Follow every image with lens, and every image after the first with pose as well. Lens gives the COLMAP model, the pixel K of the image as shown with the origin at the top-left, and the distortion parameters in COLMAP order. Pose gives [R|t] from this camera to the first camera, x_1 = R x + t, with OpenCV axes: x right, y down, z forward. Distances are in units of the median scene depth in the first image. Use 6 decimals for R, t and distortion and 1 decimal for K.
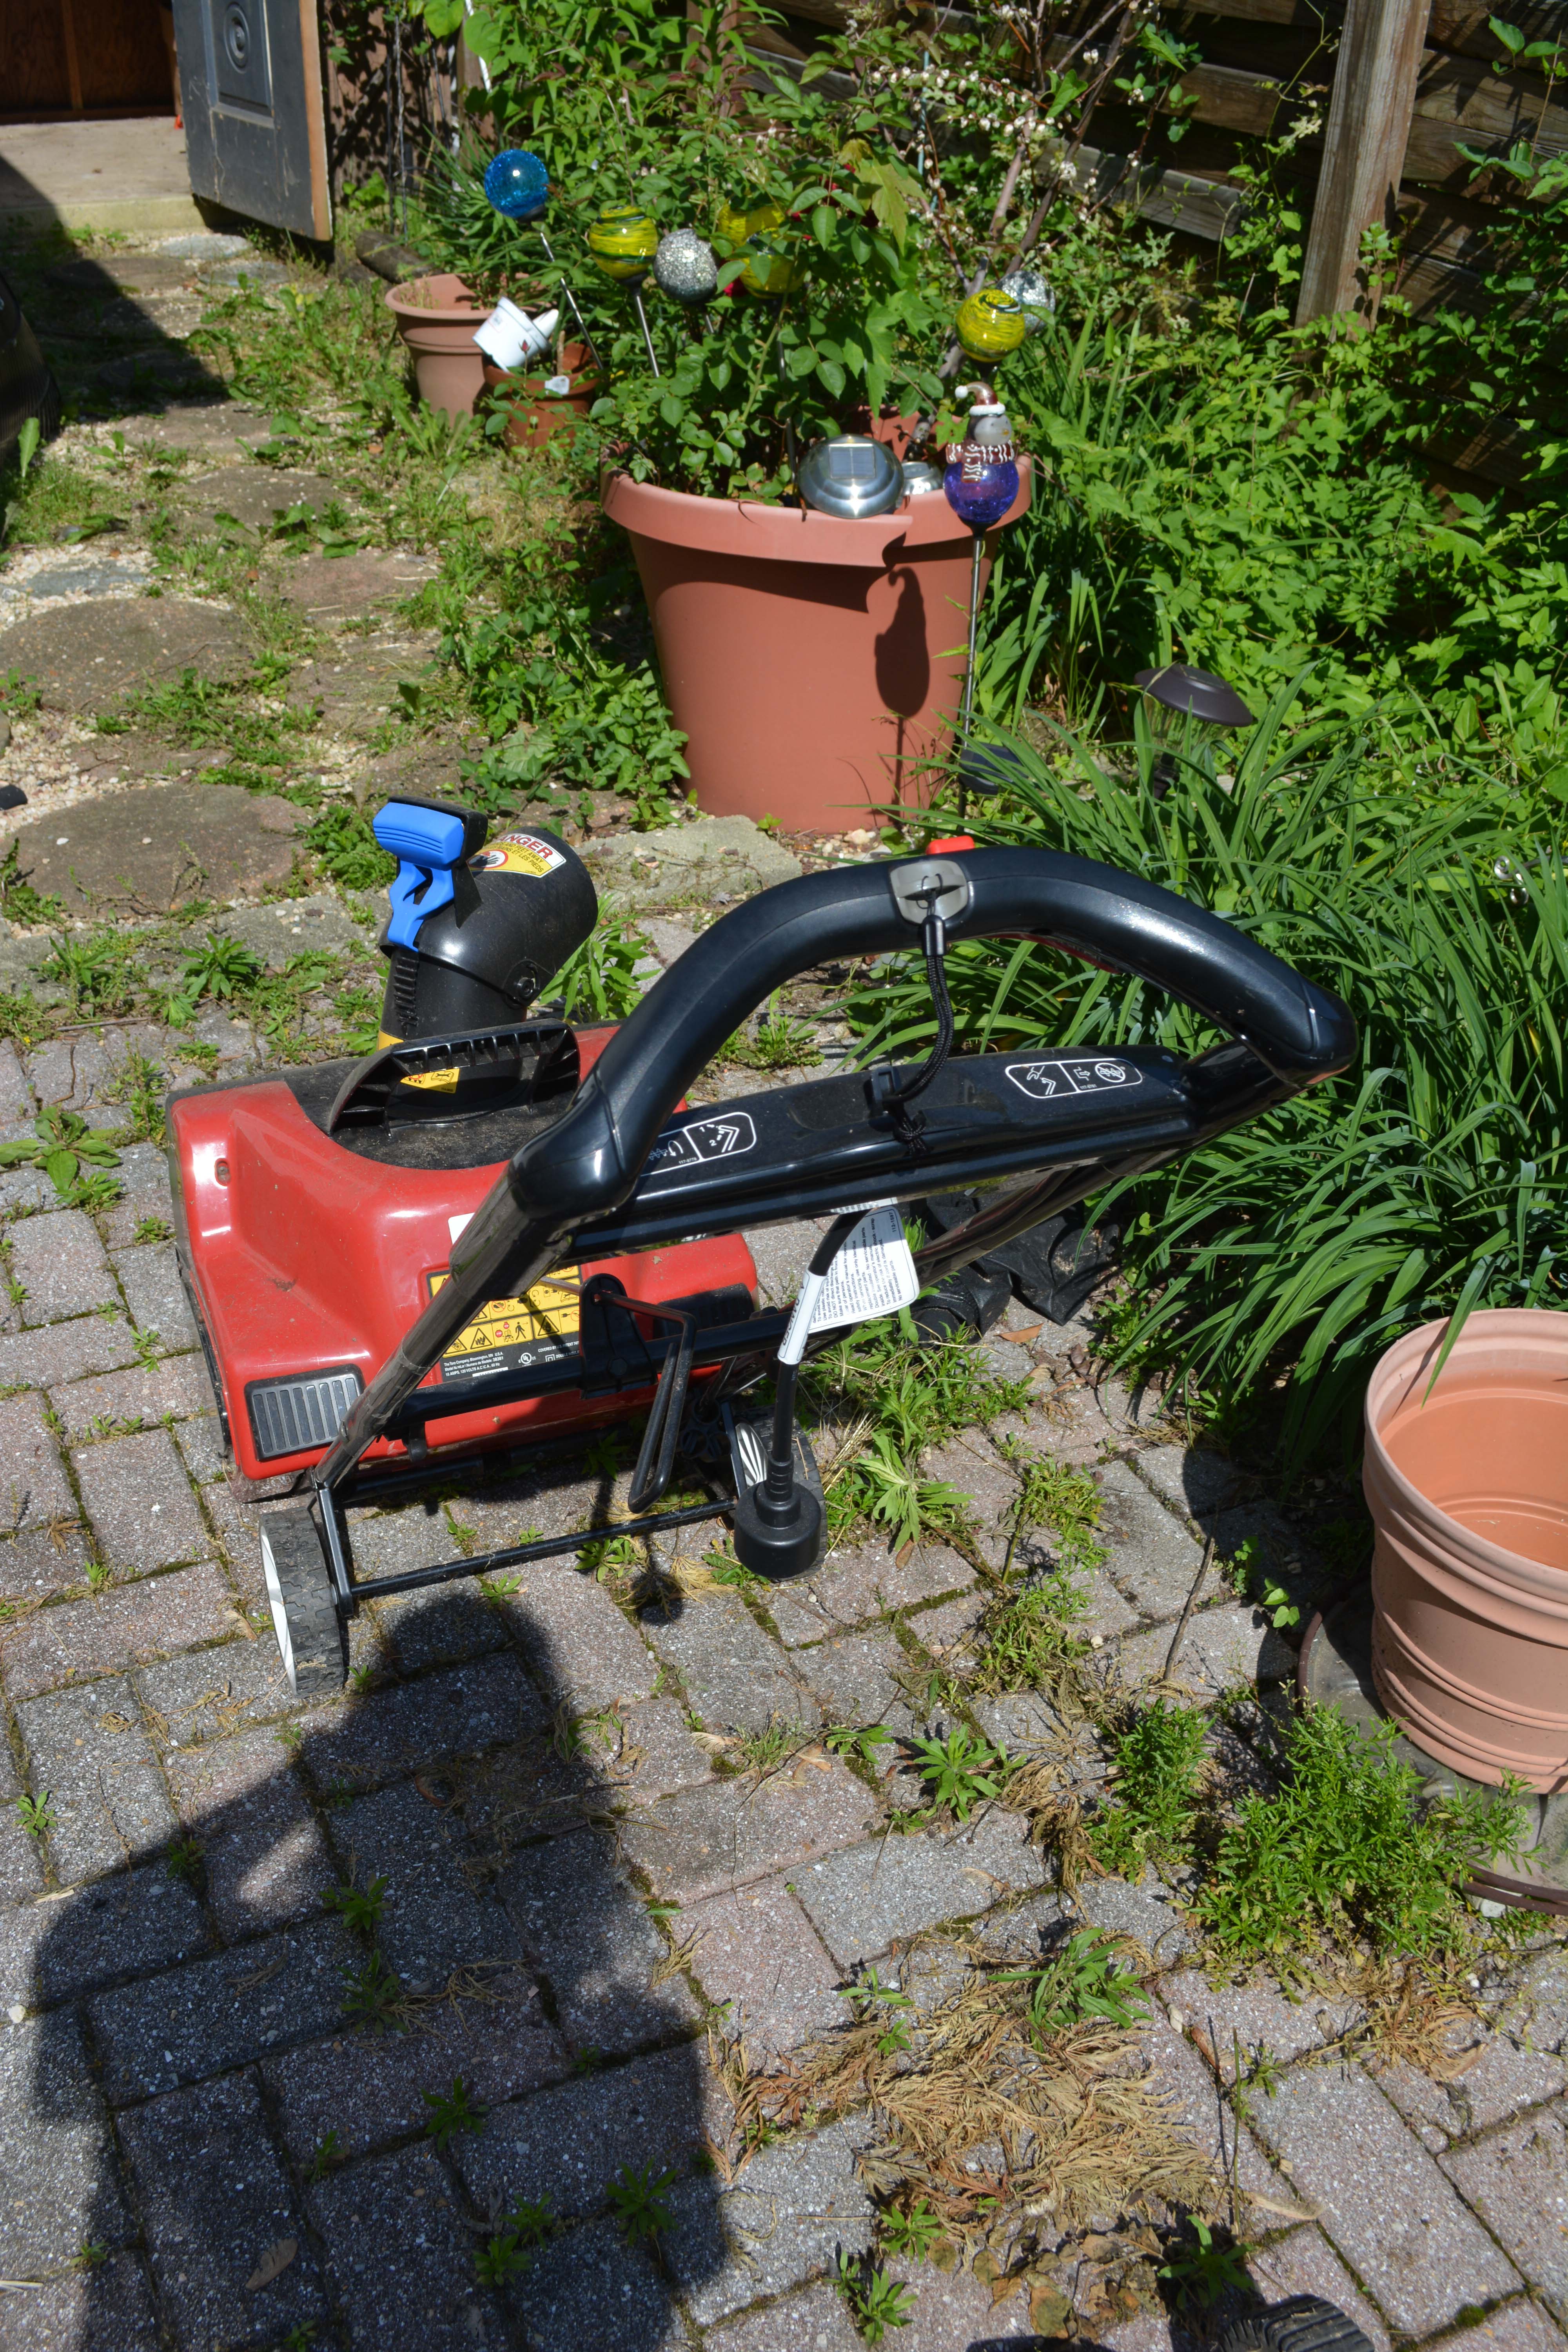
lens RADIAL K [[2254.8, 0, 790.0], [0, 2254.8, 1123.9], [0, 0, 1]] dist [-0.066967, 0.005812]
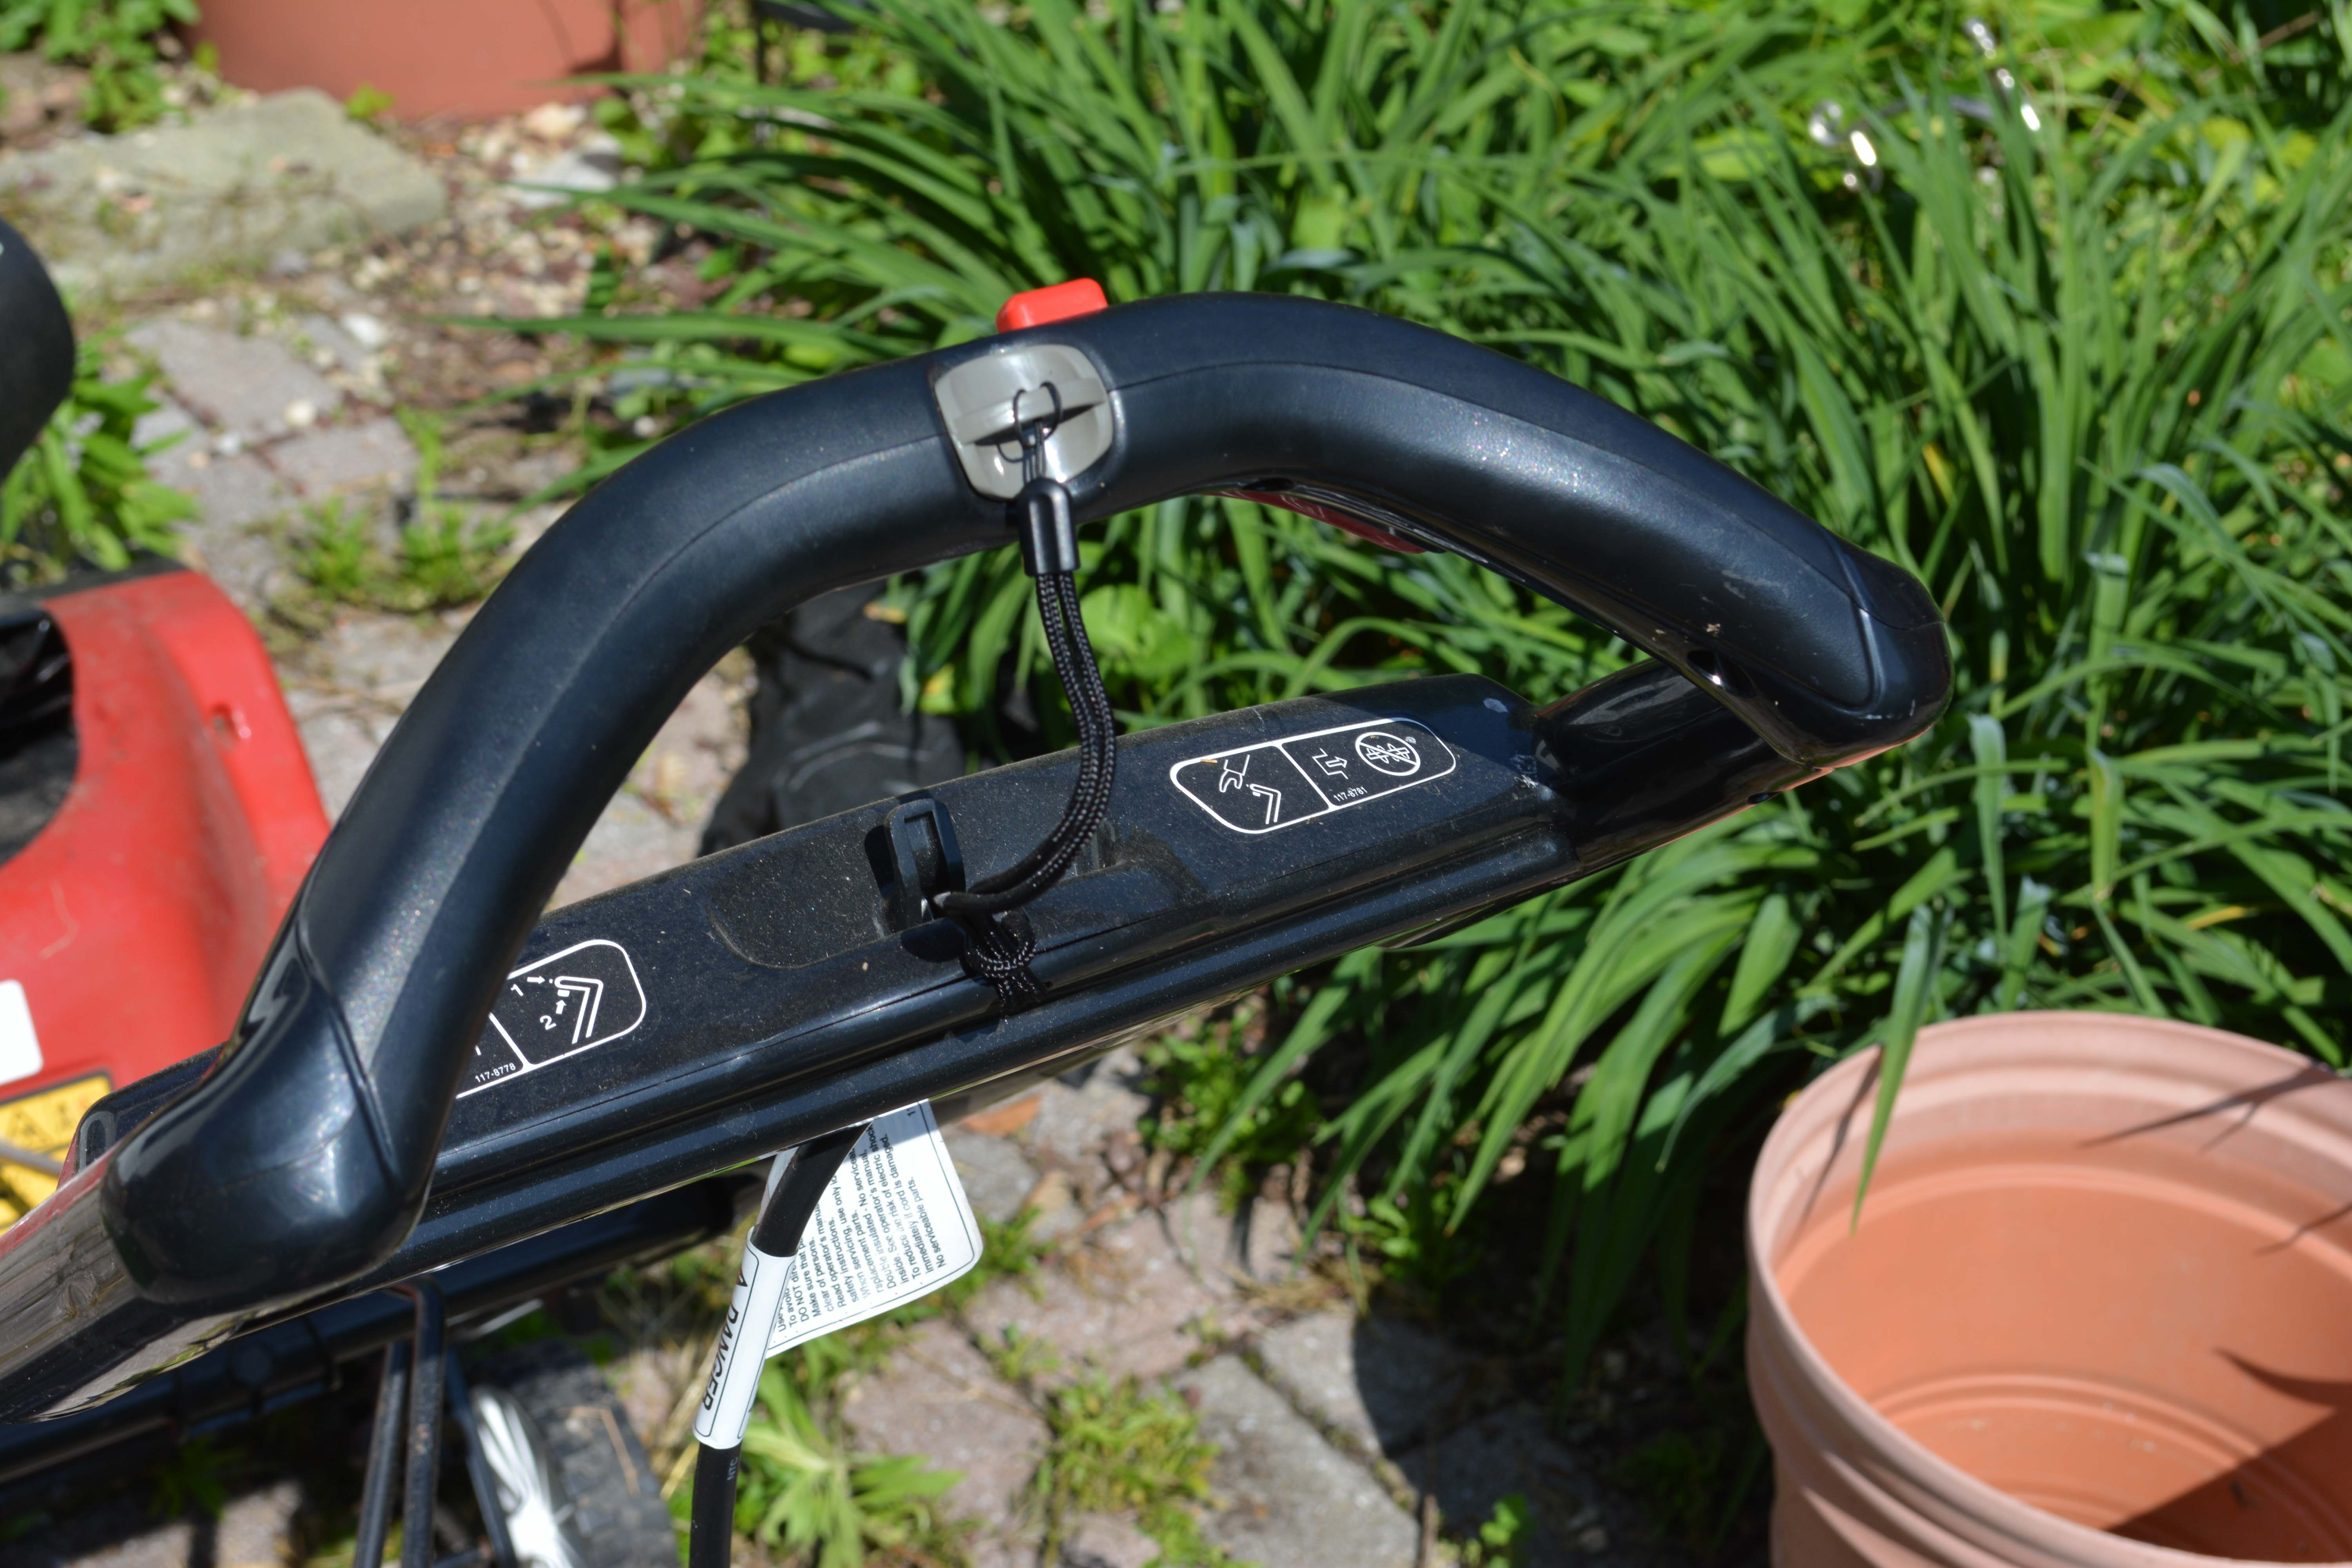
lens RADIAL K [[4102.5, 0, 1176.0], [0, 4102.5, 784.0], [0, 0, 1]] dist [0.023540, -0.174050]
pose [[0.978097, -0.087795, 0.188726, -0.030348], [0.077944, 0.995209, 0.059015, -0.036858], [-0.193003, -0.043012, 0.980255, 0.104111]]
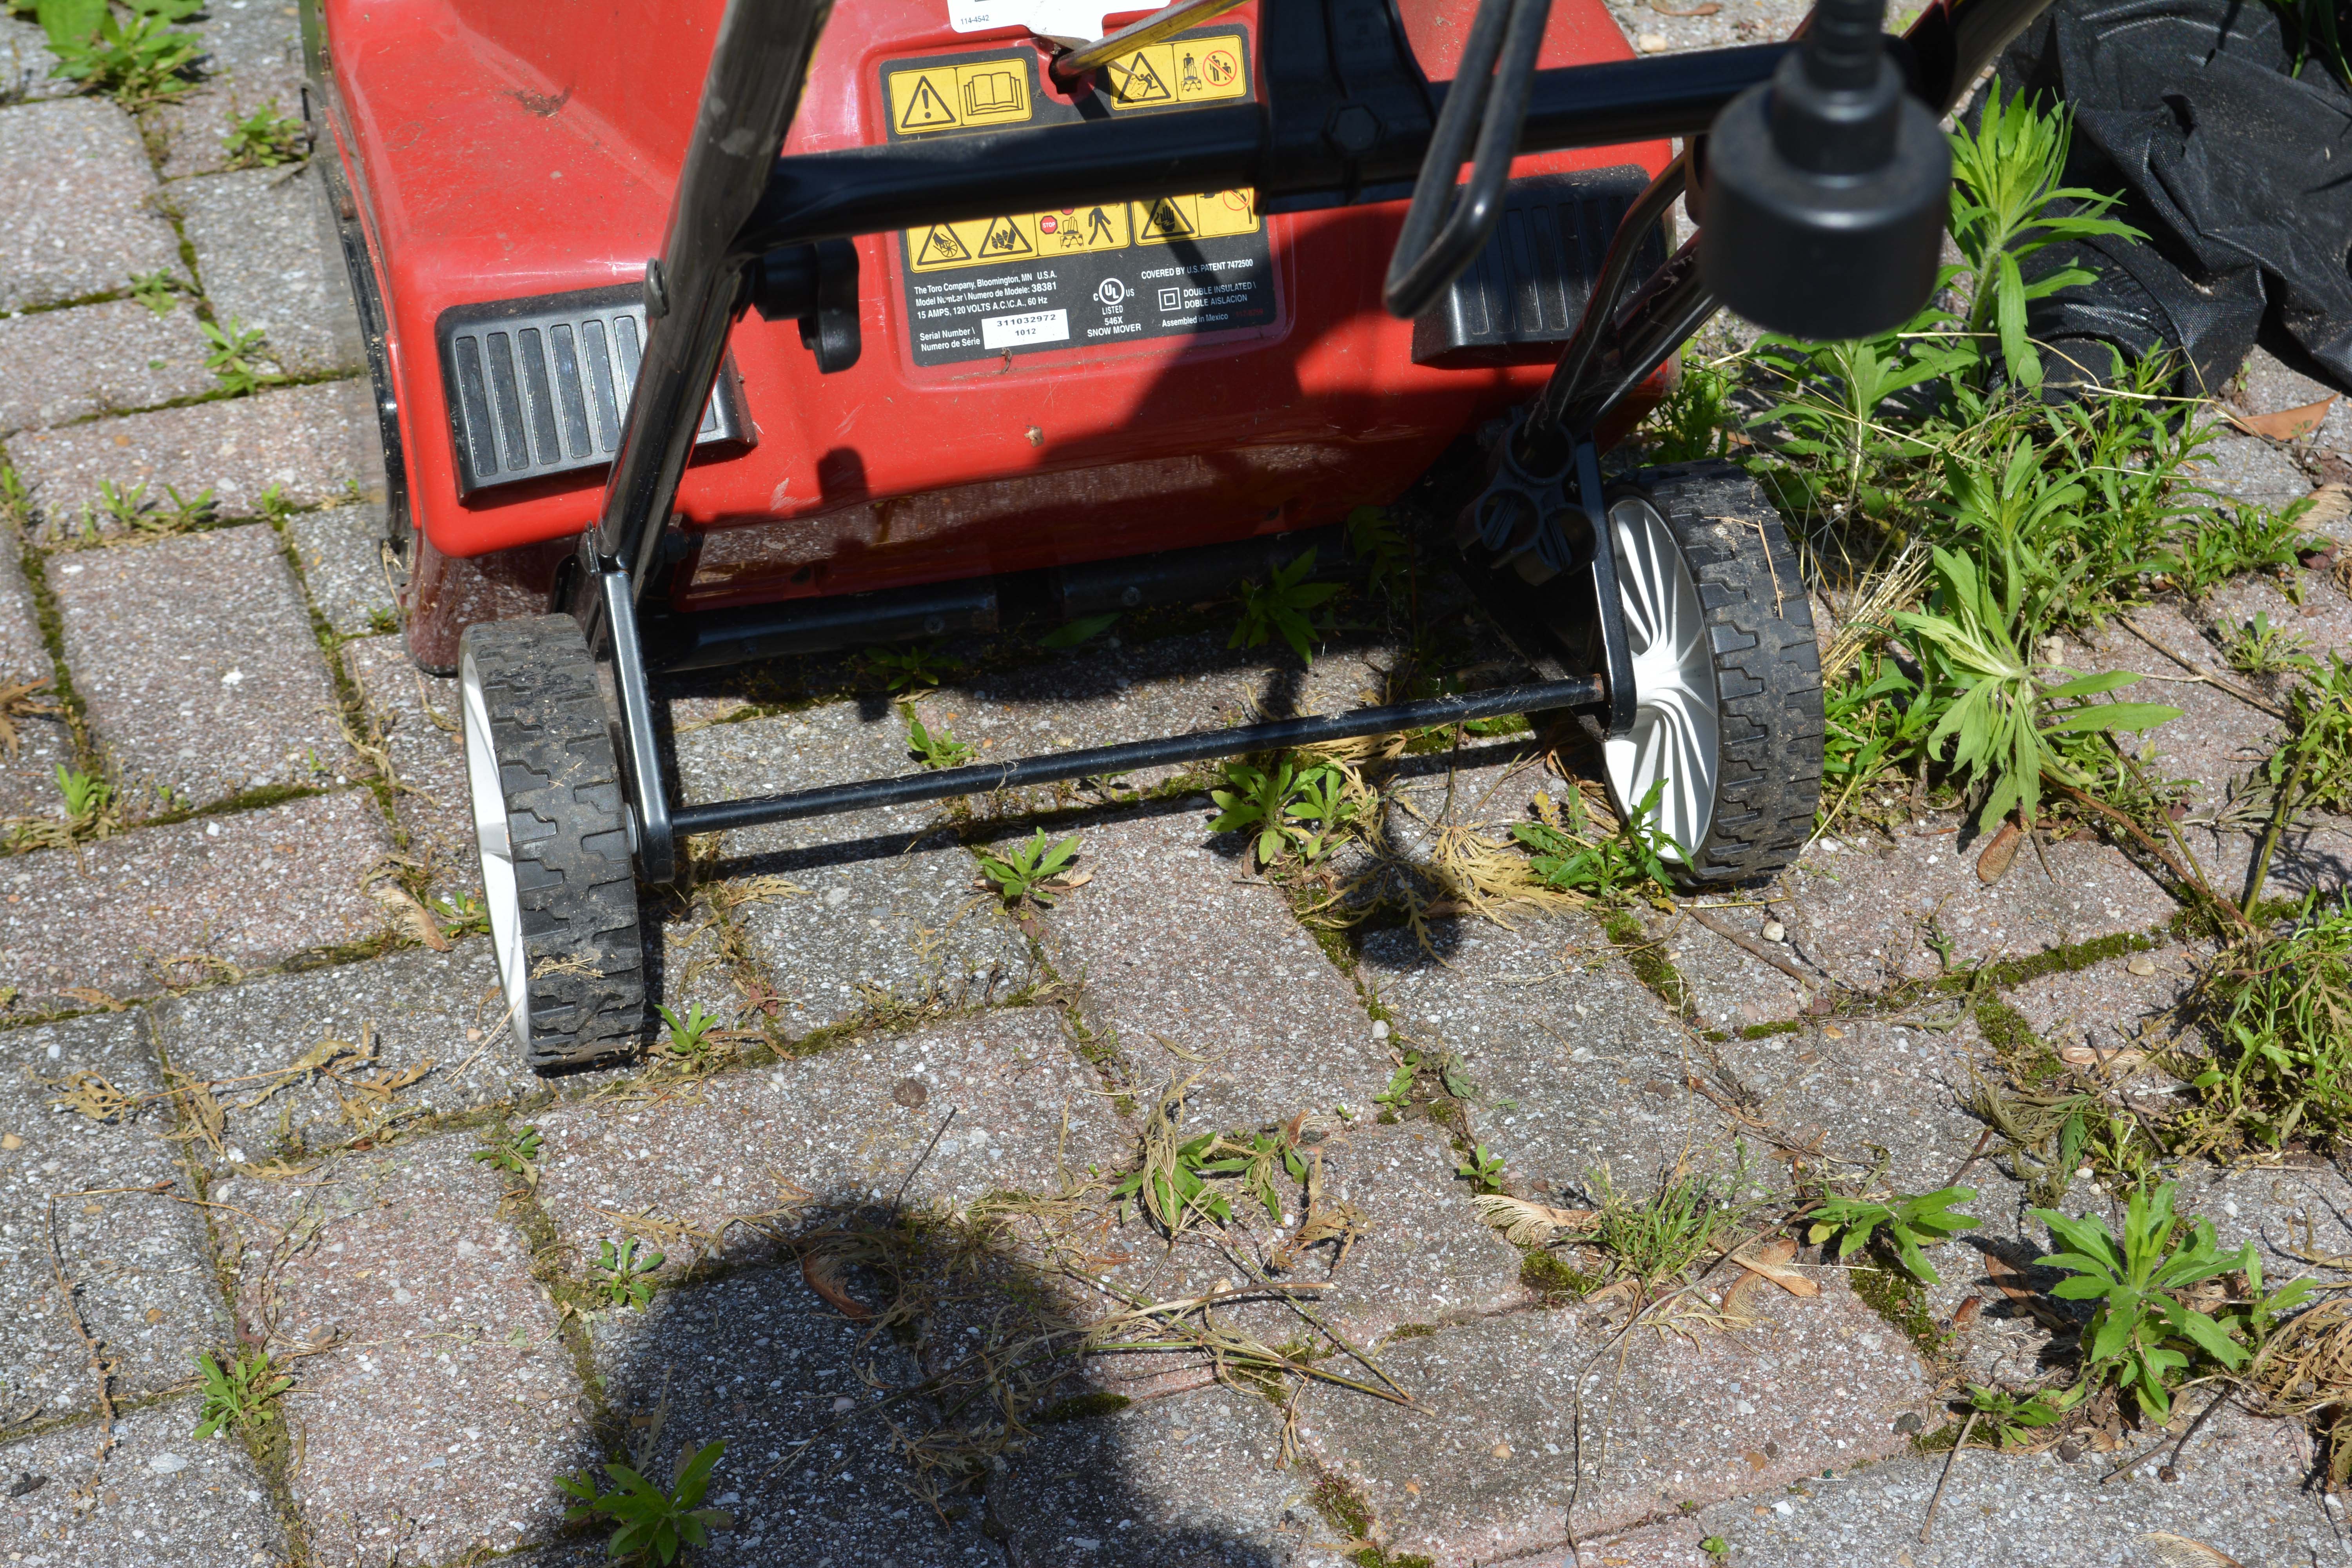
lens RADIAL K [[4438.5, 0, 1176.0], [0, 4438.5, 784.0], [0, 0, 1]] dist [0.018683, 0.048448]
pose [[0.994301, 0.044271, -0.096985, -0.020871], [-0.039072, 0.997729, 0.054865, 0.140028], [0.099194, -0.050762, 0.993772, 0.174485]]
